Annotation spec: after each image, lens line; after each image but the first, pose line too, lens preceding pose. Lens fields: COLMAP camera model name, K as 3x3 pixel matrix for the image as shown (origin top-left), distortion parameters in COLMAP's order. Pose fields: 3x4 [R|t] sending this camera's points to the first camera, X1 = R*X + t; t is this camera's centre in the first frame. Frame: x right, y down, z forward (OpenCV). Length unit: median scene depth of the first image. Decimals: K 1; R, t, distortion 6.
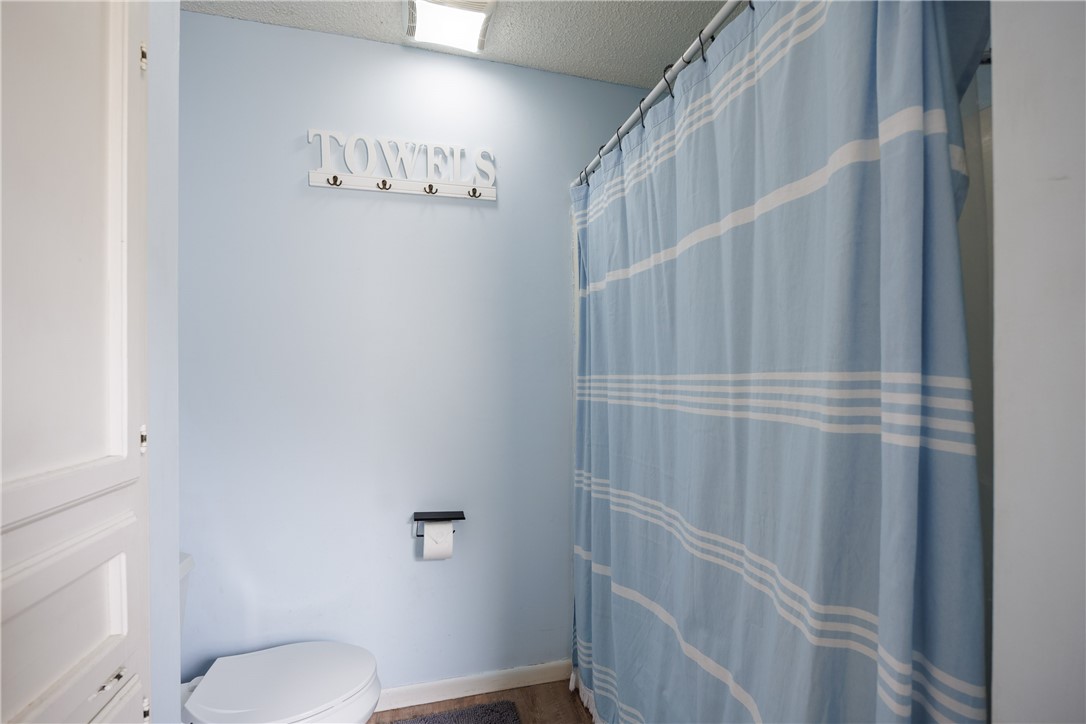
lens RADIAL K [[468.5, 0, 545.2], [0, 468.5, 370.6], [0, 0, 1]] dist [-0.010728, -0.000387]
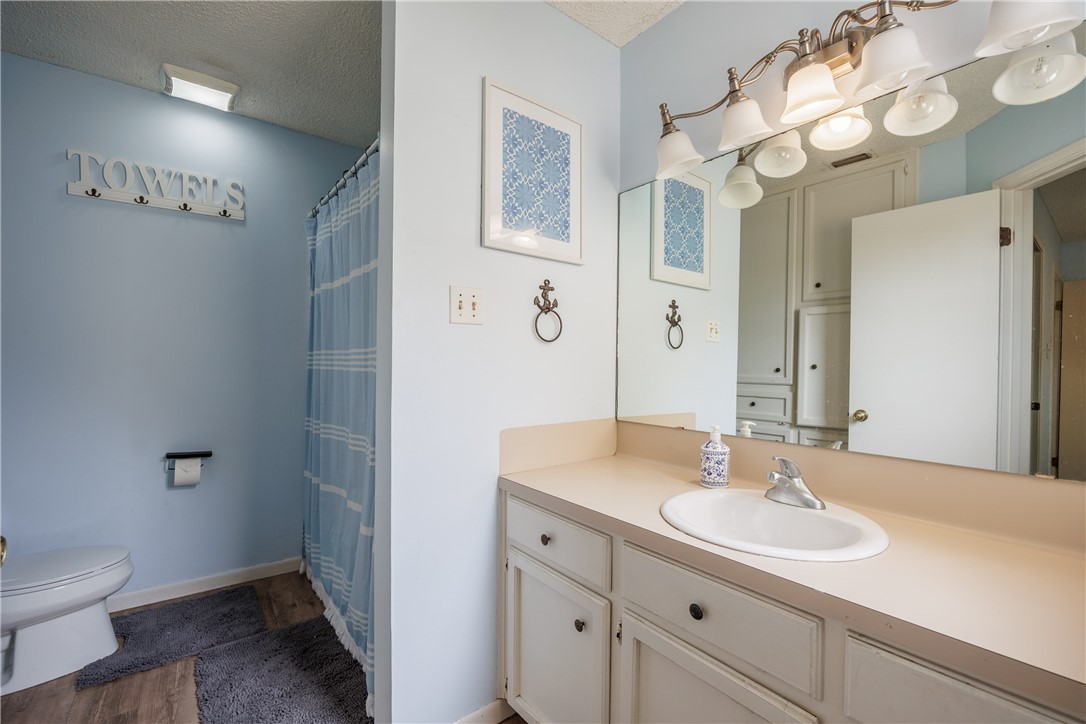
lens RADIAL K [[468.5, 0, 547.1], [0, 468.5, 363.0], [0, 0, 1]] dist [-0.010728, -0.000387]
pose [[0.925761, 0.015692, 0.377782, 0.213112], [-0.020165, 0.999766, 0.007888, 0.020825], [-0.377570, -0.014920, 0.925861, -0.609443]]
